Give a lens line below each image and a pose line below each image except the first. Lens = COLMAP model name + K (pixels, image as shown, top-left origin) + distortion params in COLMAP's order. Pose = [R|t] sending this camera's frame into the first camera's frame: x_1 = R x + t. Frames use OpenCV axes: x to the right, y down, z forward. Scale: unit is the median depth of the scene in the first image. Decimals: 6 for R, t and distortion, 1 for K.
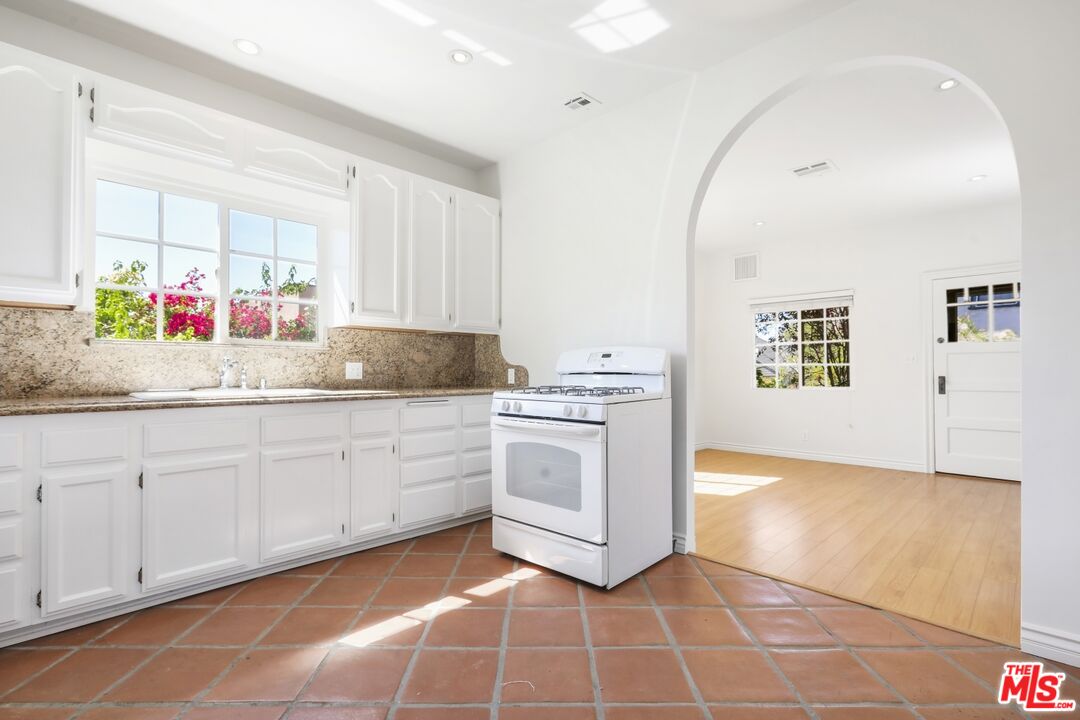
lens RADIAL K [[510.7, 0, 544.5], [0, 510.7, 361.2], [0, 0, 1]] dist [-0.003953, 0.001289]
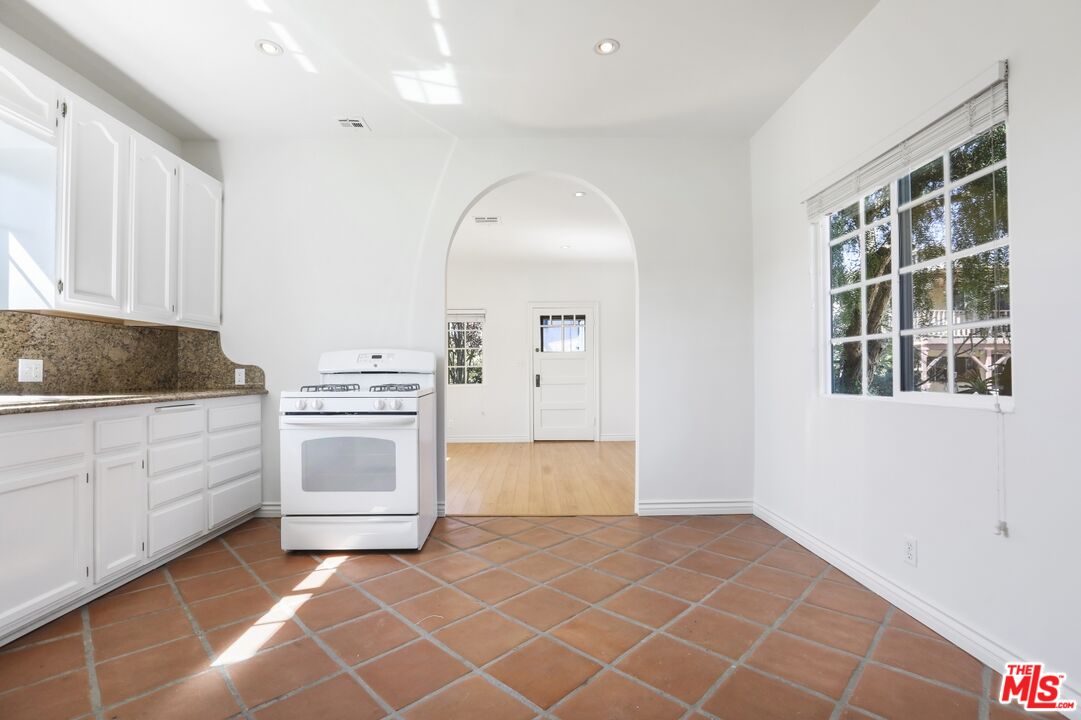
lens RADIAL K [[494.0, 0, 543.0], [0, 494.0, 361.9], [0, 0, 1]] dist [-0.015401, 0.001233]
pose [[0.703030, 0.011808, 0.711062, -0.407961], [-0.008824, 0.999930, -0.007881, 0.006097], [-0.711105, -0.000734, 0.703085, -0.023535]]
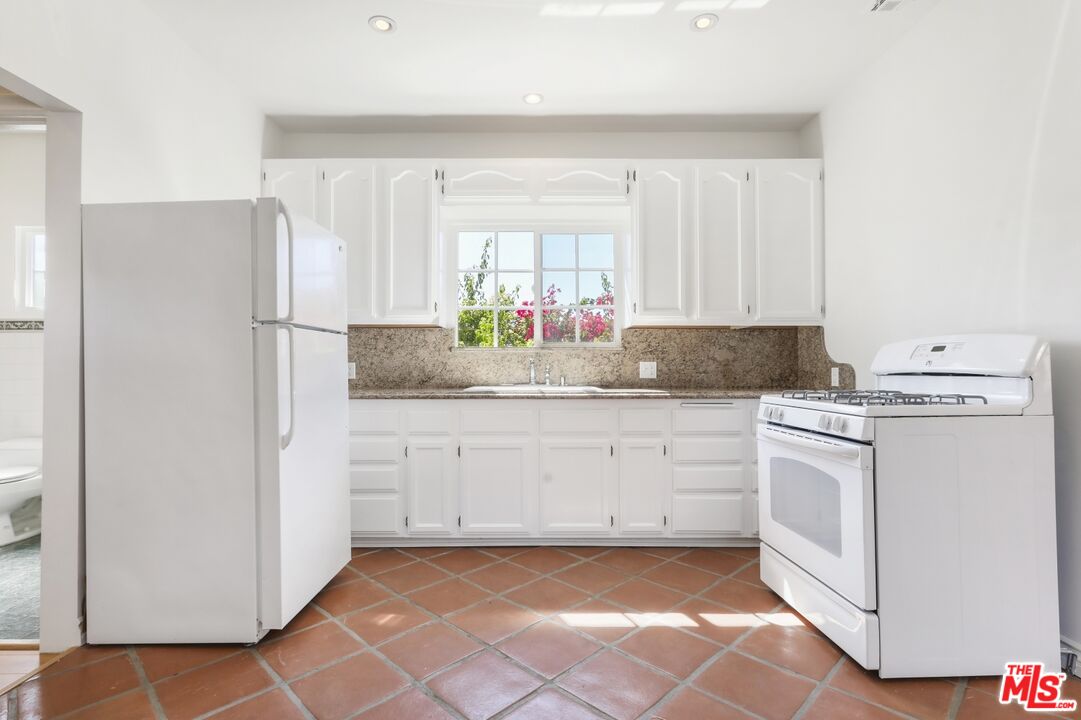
lens RADIAL K [[539.5, 0, 525.4], [0, 539.5, 356.6], [0, 0, 1]] dist [-0.015699, 0.000492]
pose [[0.691233, -0.016538, -0.722443, 0.267250], [0.013520, 0.999859, -0.009952, -0.000303], [0.722505, -0.002888, 0.691359, 0.099478]]
